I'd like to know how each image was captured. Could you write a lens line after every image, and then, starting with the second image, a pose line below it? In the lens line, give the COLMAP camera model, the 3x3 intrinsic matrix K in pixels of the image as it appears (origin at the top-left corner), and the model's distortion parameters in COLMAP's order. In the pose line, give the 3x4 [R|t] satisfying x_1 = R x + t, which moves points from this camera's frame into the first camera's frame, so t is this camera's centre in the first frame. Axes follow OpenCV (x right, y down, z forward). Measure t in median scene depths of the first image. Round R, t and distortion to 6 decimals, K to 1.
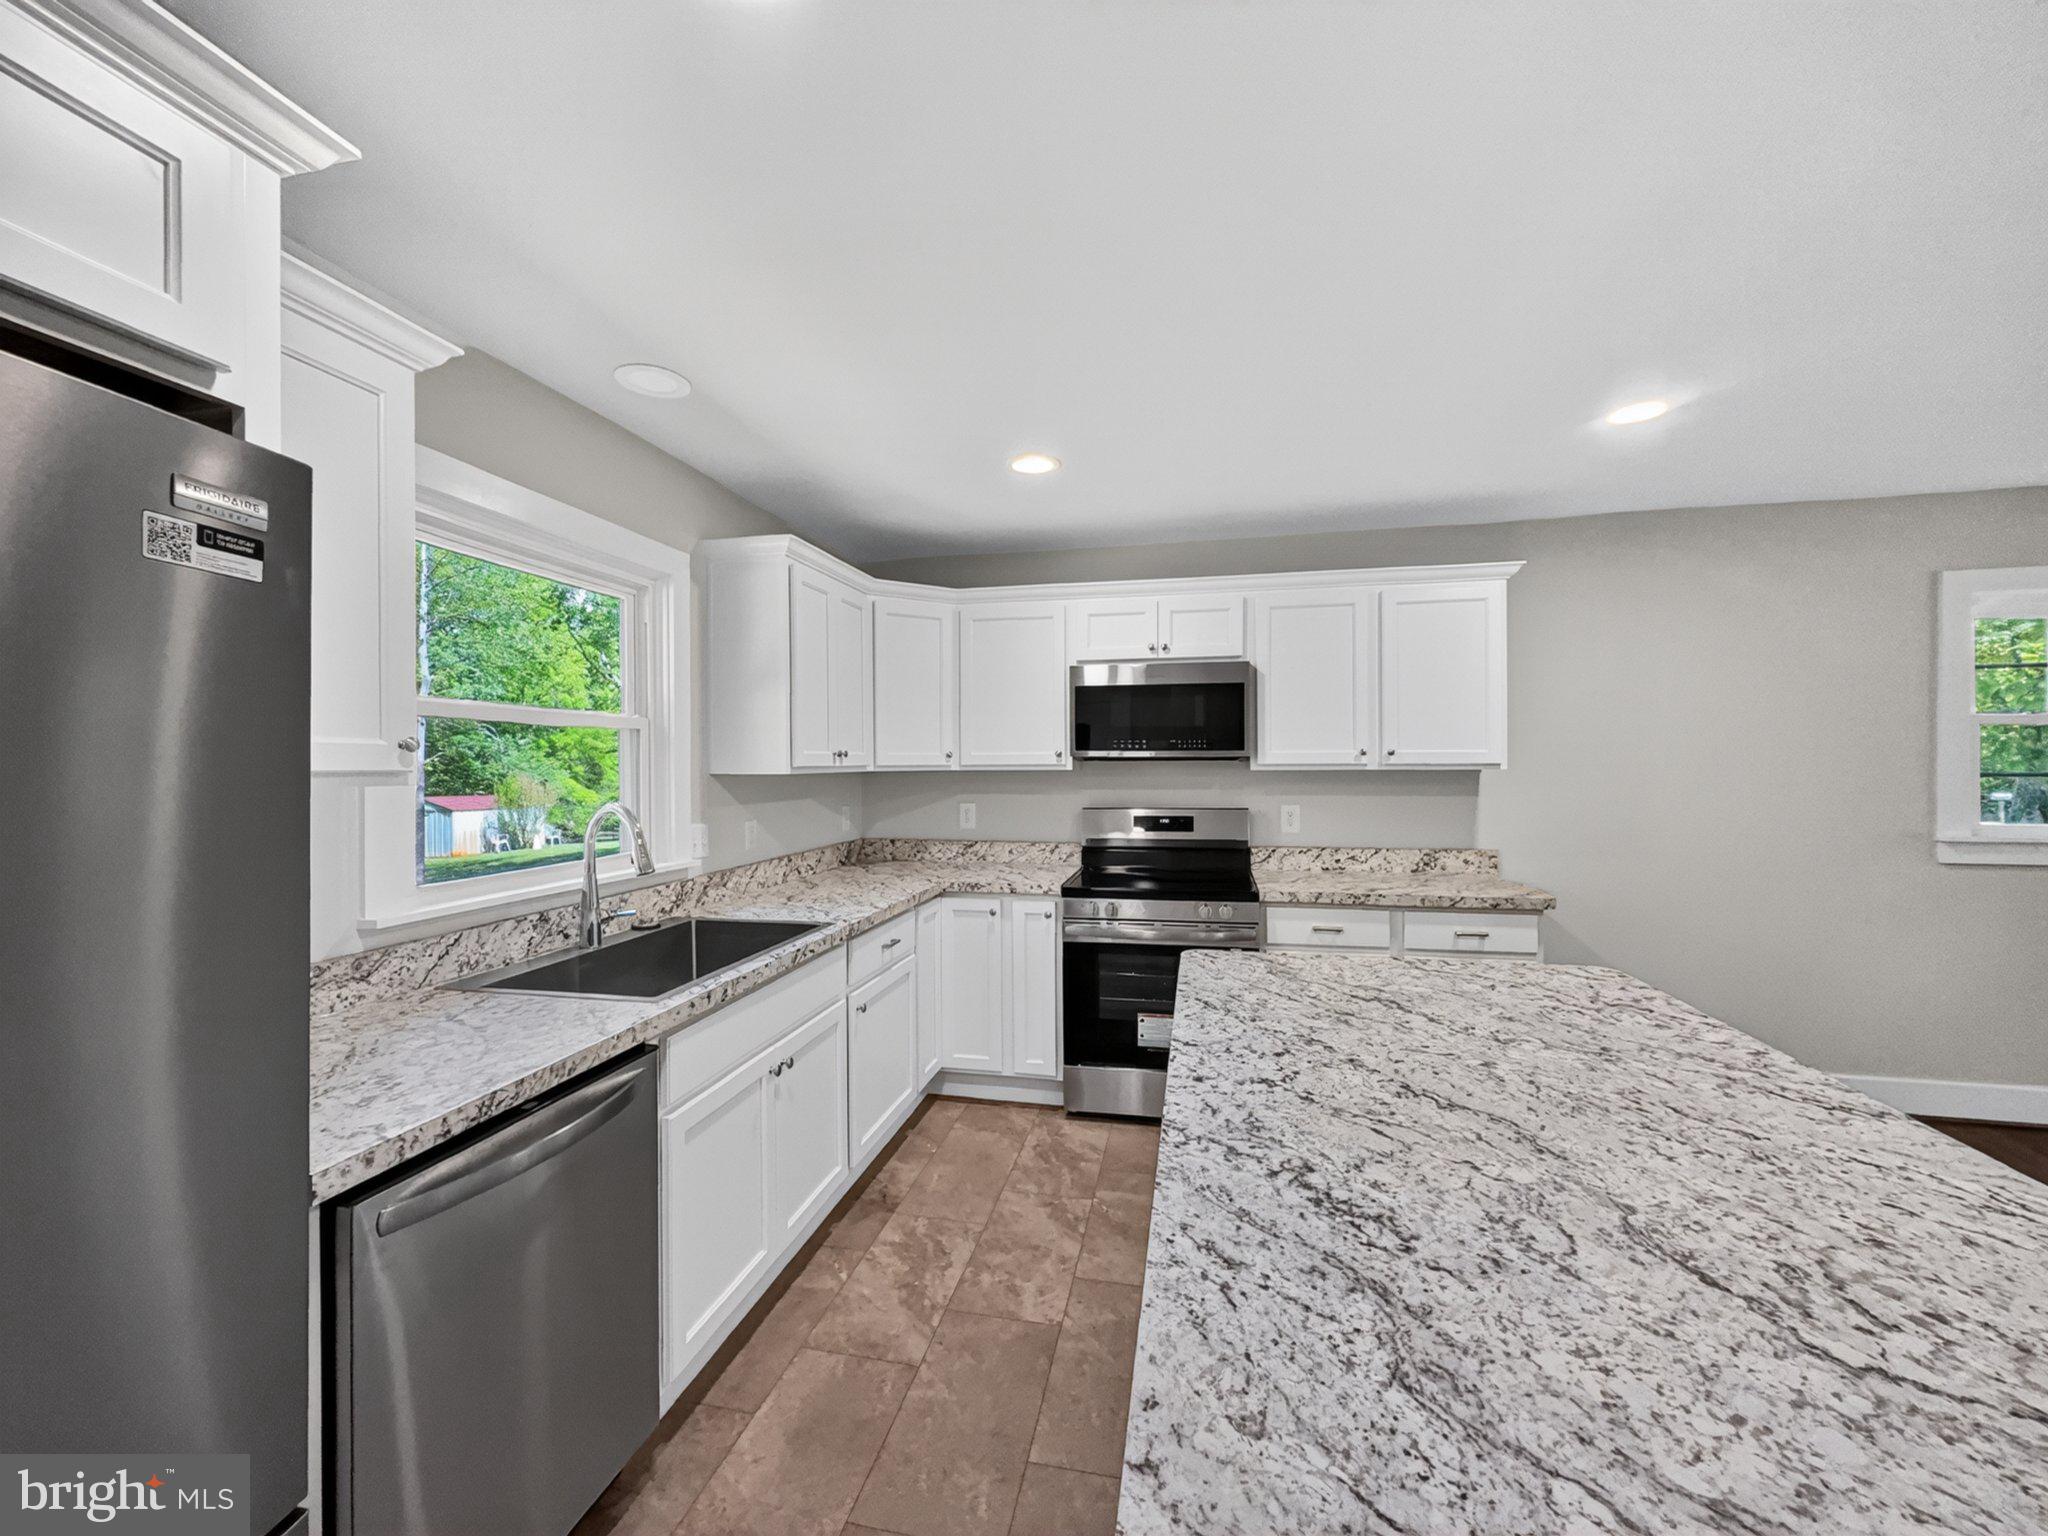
lens RADIAL K [[819.7, 0, 1027.4], [0, 819.7, 768.6], [0, 0, 1]] dist [-0.001629, -0.000732]
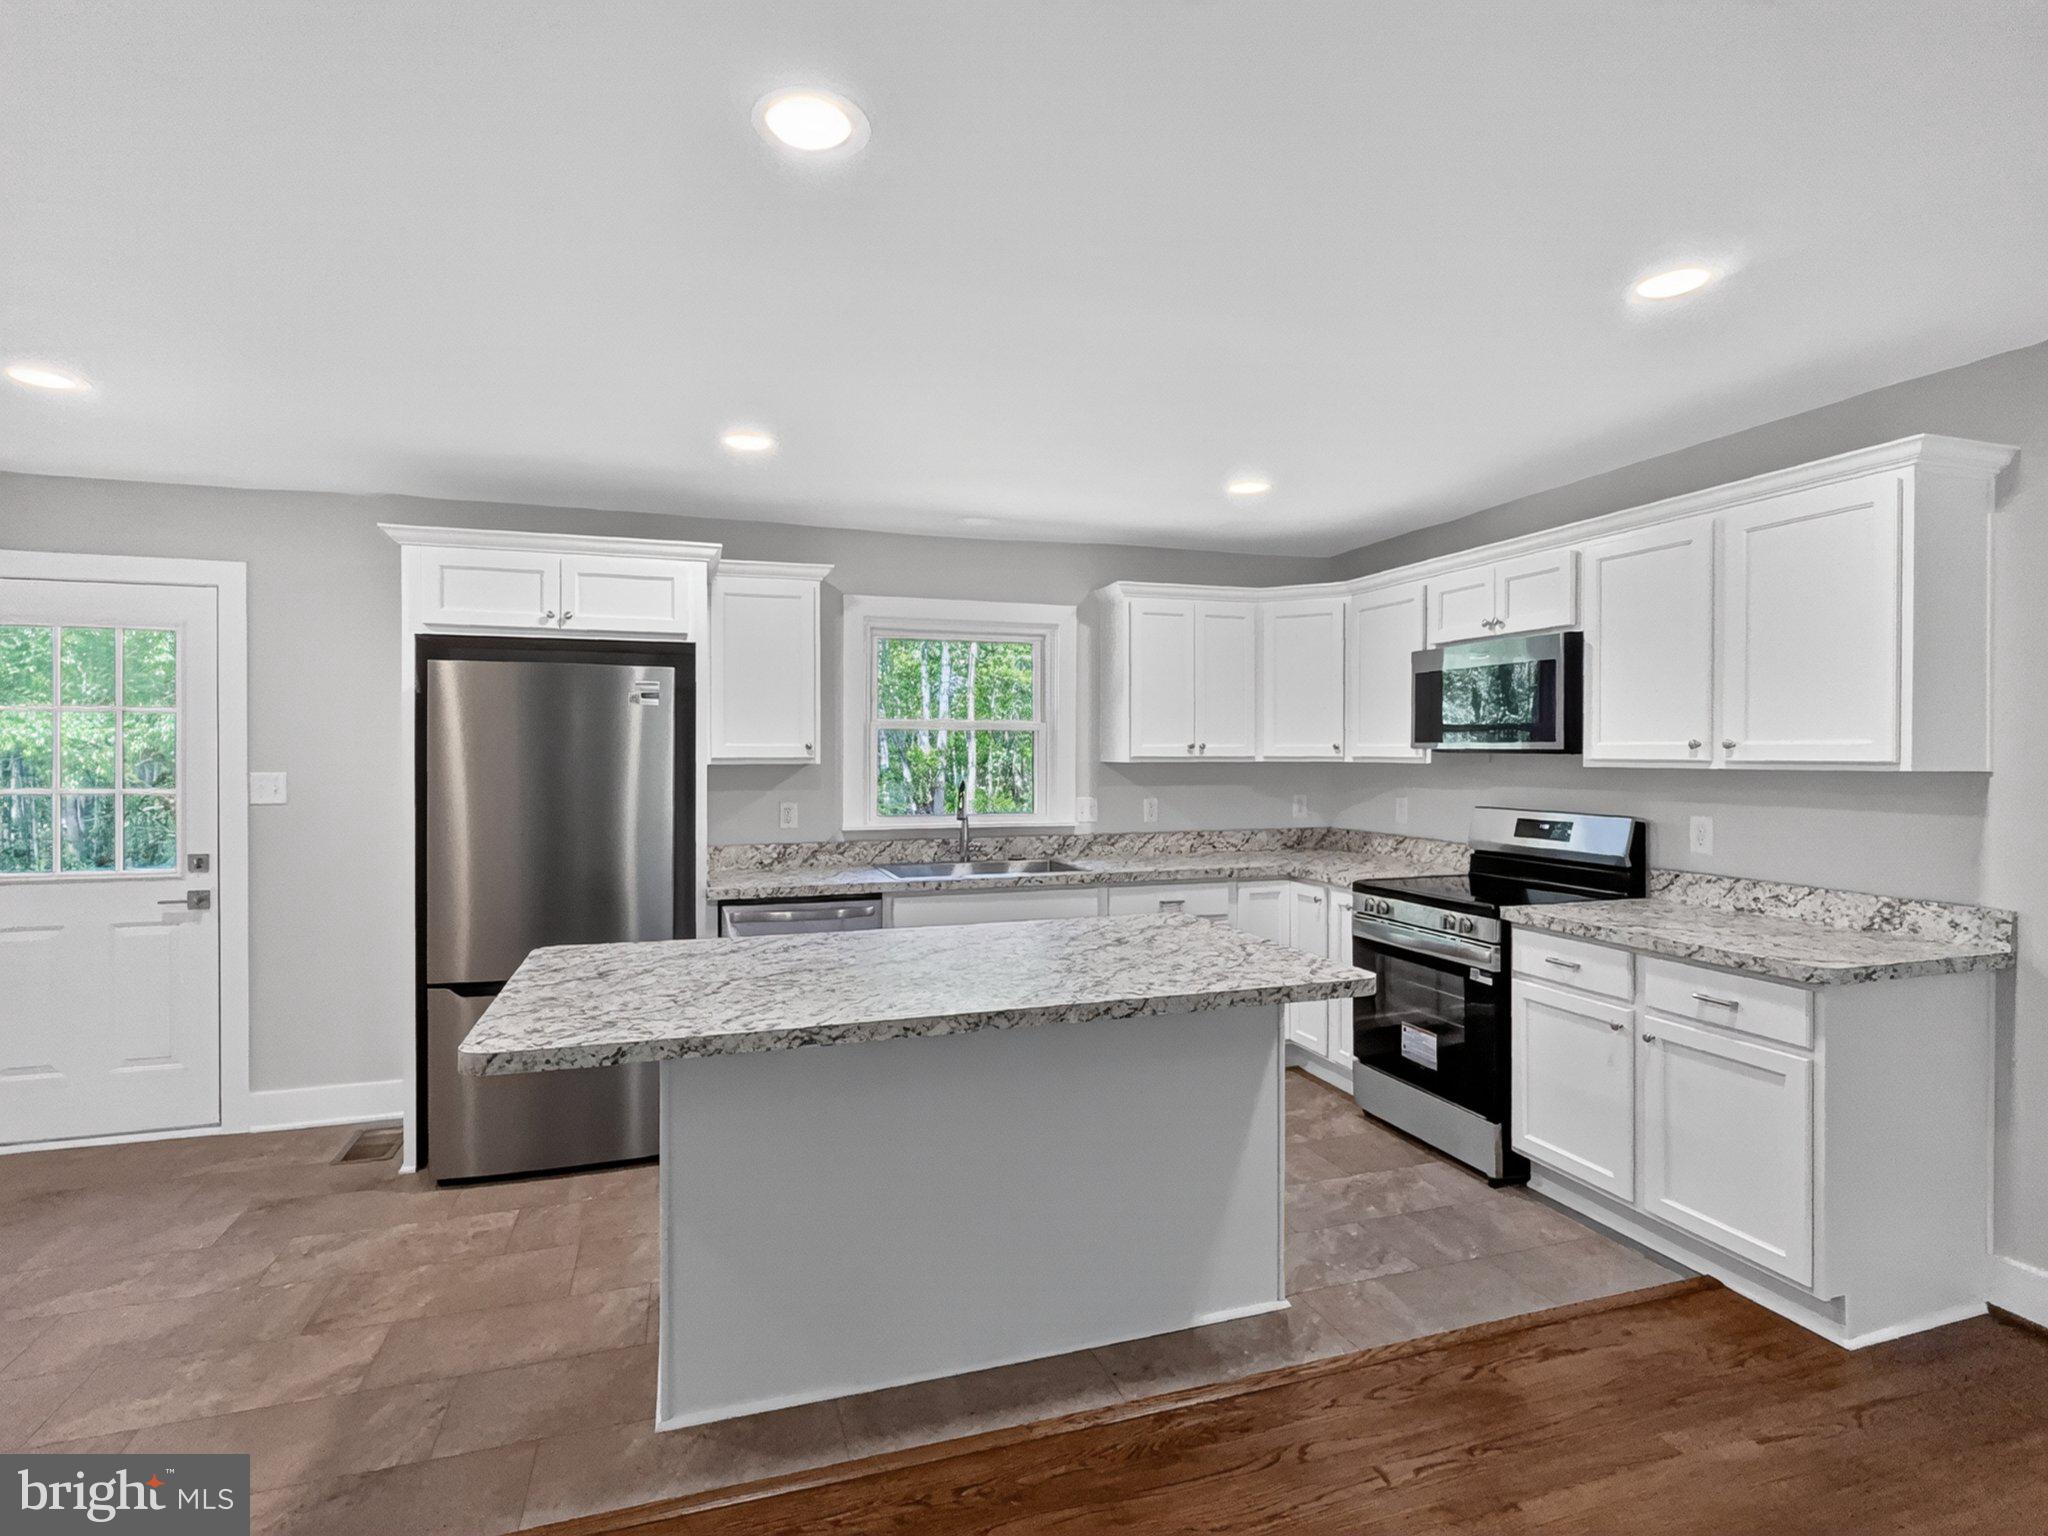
lens RADIAL K [[1047.7, 0, 1024.0], [0, 1047.7, 756.3], [0, 0, 1]] dist [-0.005767, 0.002719]
pose [[0.501666, 0.009289, -0.865011, 1.014107], [-0.008357, 0.999948, 0.005891, -0.010925], [0.865021, 0.004273, 0.501718, 0.018943]]
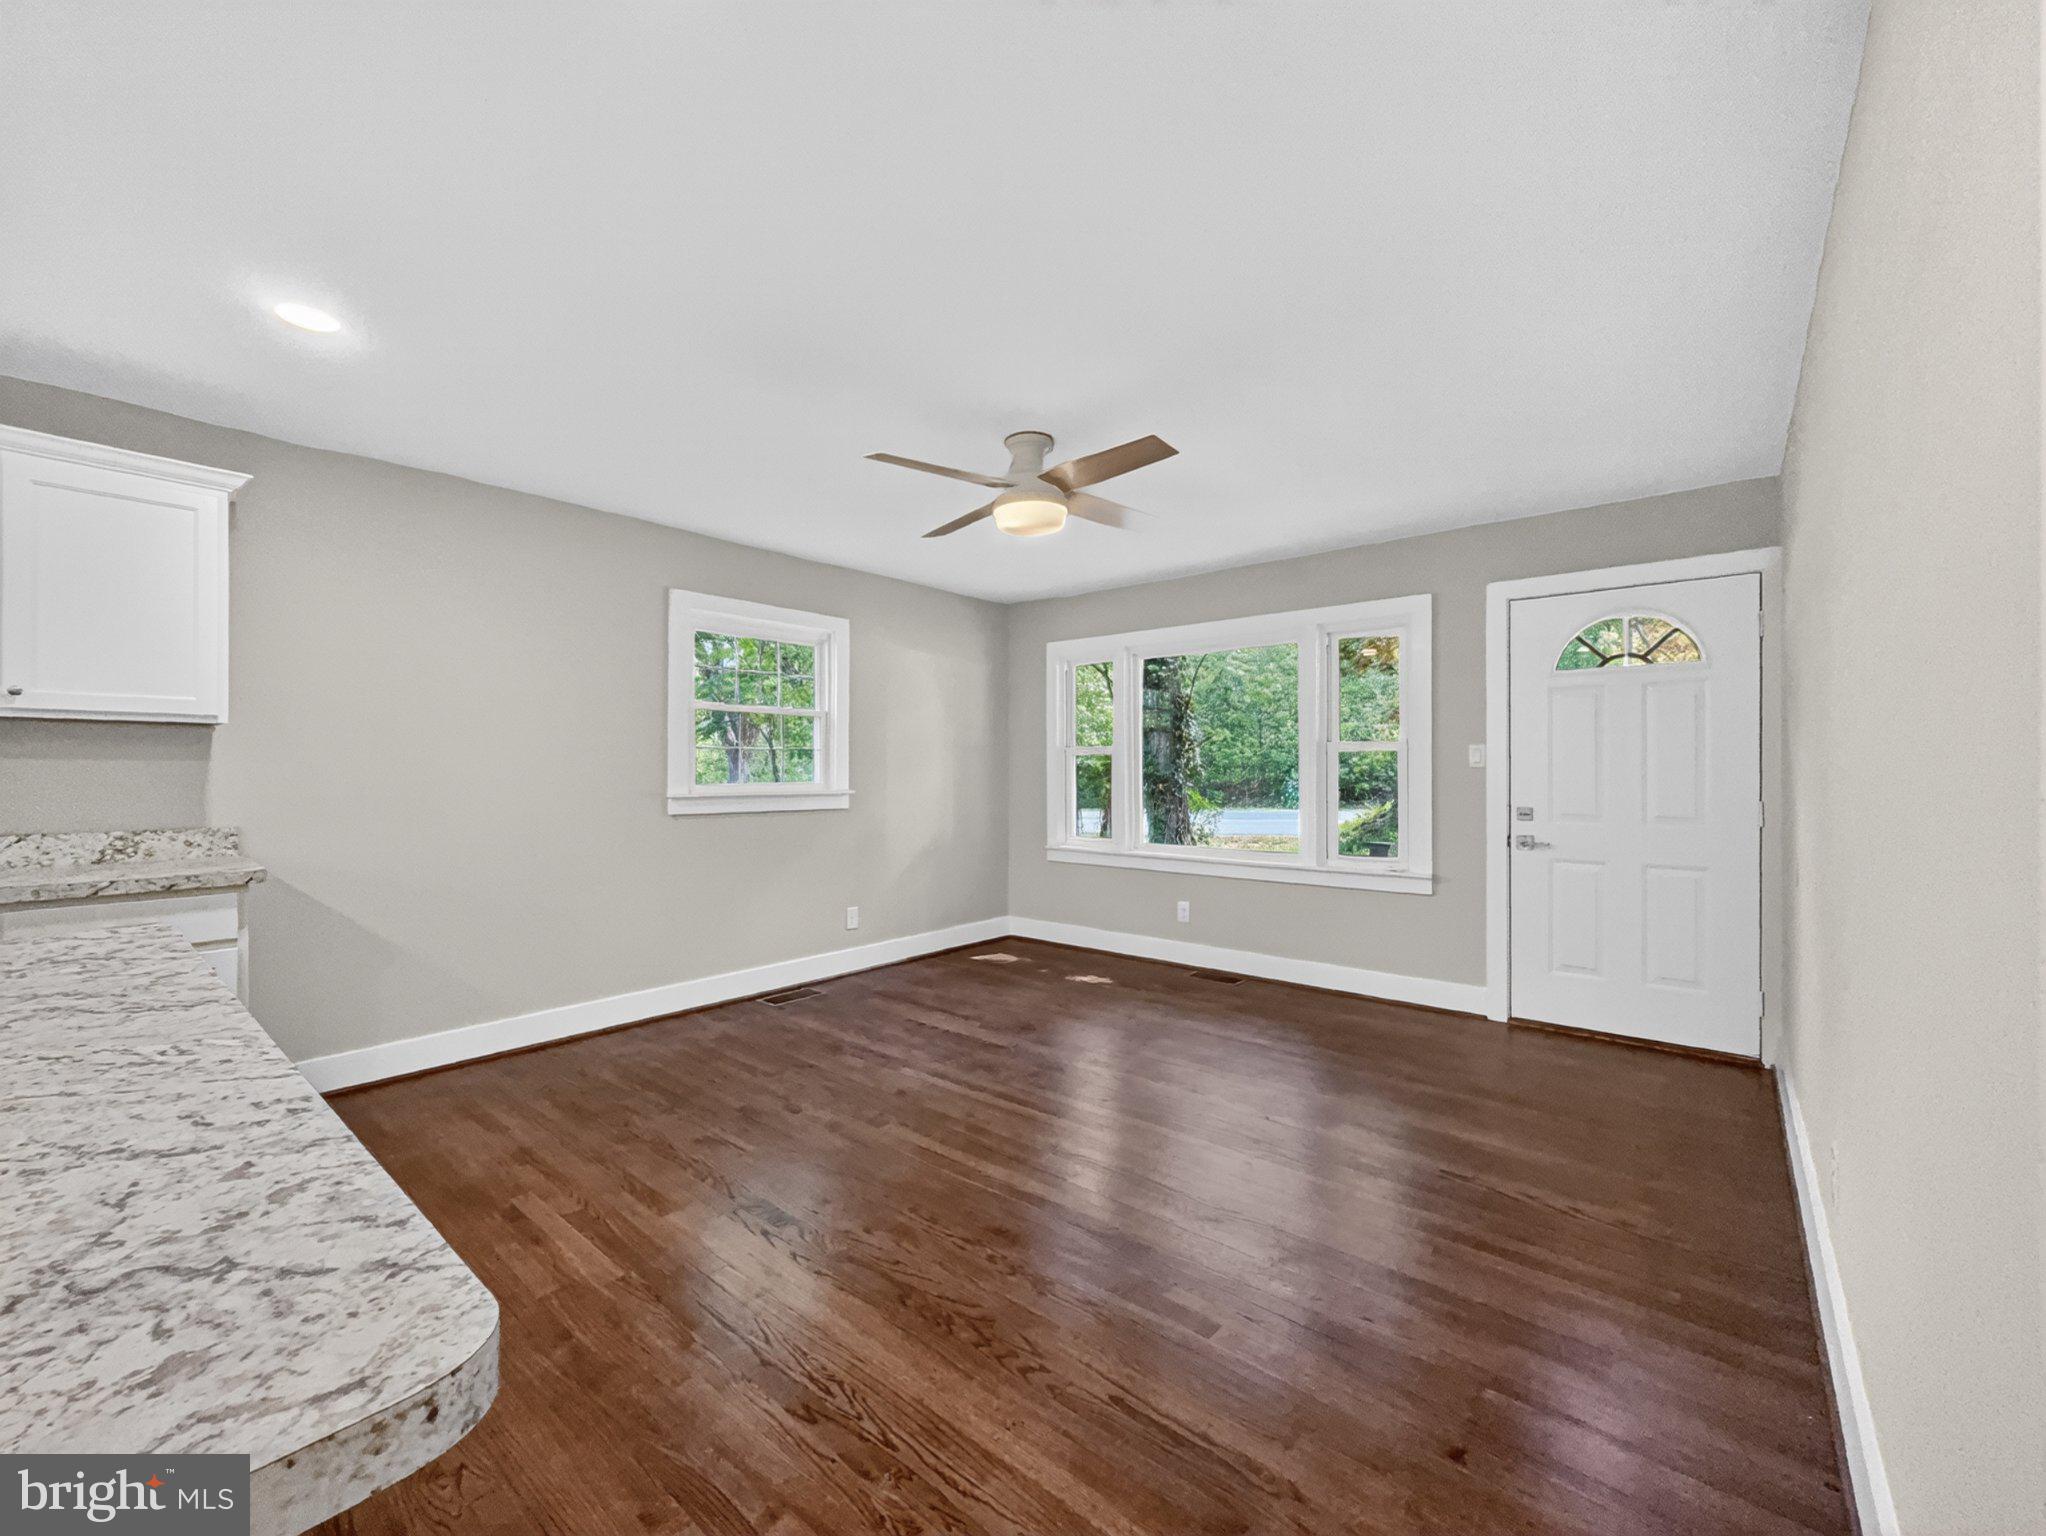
lens RADIAL K [[818.9, 0, 1040.6], [0, 818.9, 776.5], [0, 0, 1]] dist [-0.001629, -0.000732]
pose [[0.457512, 0.001372, 0.889202, 0.248251], [0.003755, 0.999987, -0.003475, 0.064845], [-0.889196, 0.004929, 0.457501, -0.111121]]
